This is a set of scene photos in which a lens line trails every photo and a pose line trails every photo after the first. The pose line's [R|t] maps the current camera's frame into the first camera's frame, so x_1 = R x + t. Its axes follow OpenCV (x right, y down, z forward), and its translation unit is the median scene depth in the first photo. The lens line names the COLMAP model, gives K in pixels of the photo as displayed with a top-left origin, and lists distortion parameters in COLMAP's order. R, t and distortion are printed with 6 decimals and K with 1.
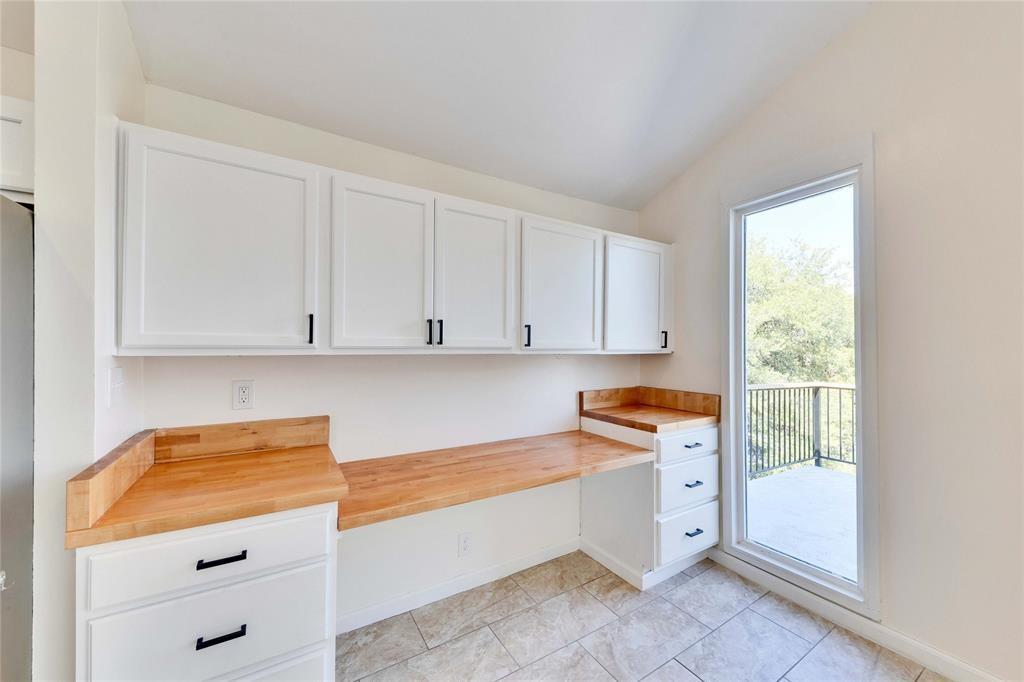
lens RADIAL K [[394.5, 0, 486.6], [0, 394.5, 342.3], [0, 0, 1]] dist [0.004530, -0.000050]
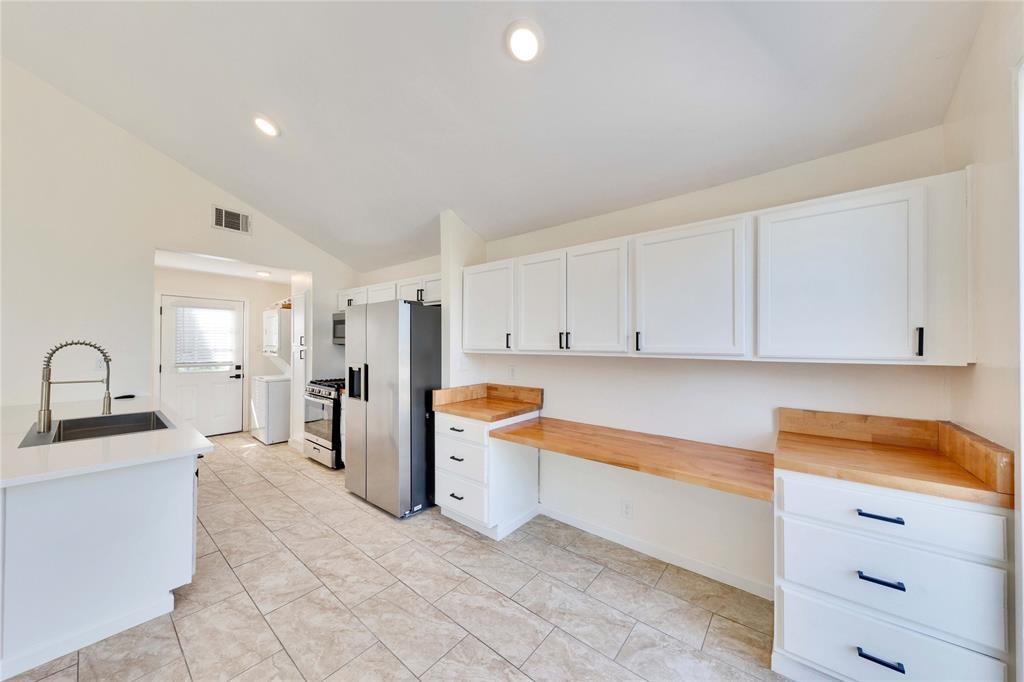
lens RADIAL K [[350.6, 0, 516.1], [0, 350.6, 342.4], [0, 0, 1]] dist [0.004915, -0.000682]
pose [[0.336098, -0.013016, -0.941737, 0.984146], [0.004485, 0.999915, -0.012220, -0.002670], [0.941816, -0.000117, 0.336128, 0.338288]]
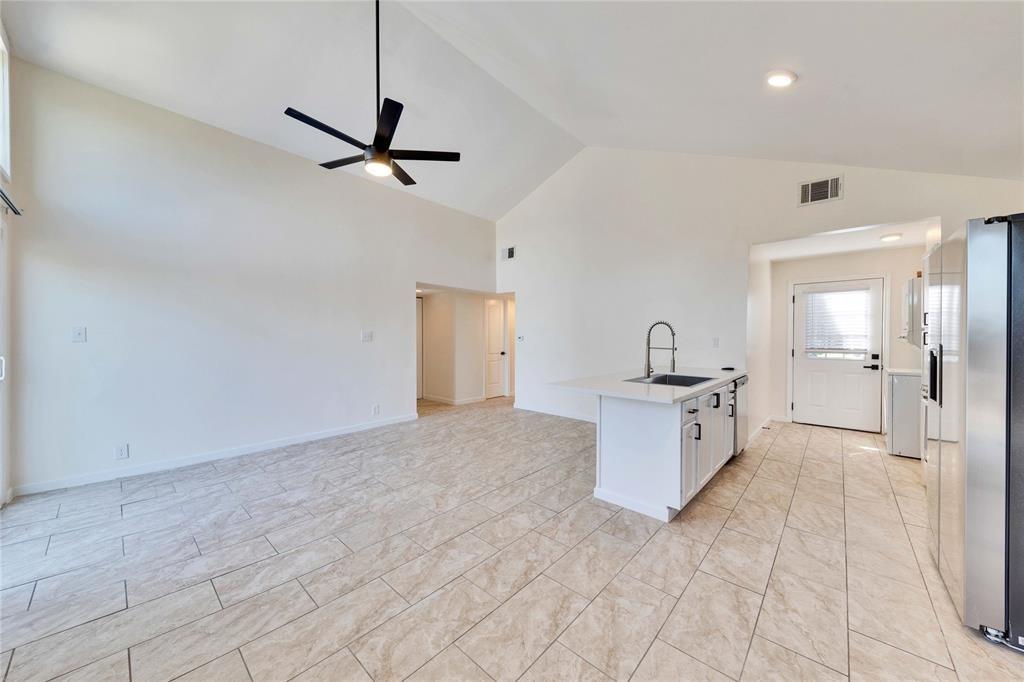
lens RADIAL K [[359.5, 0, 505.5], [0, 359.5, 342.5], [0, 0, 1]] dist [0.001351, -0.001148]
pose [[-0.960284, -0.008505, -0.278895, 0.674968], [-0.009961, 0.999943, 0.003804, 0.072860], [0.278847, 0.006431, -0.960314, 0.830343]]
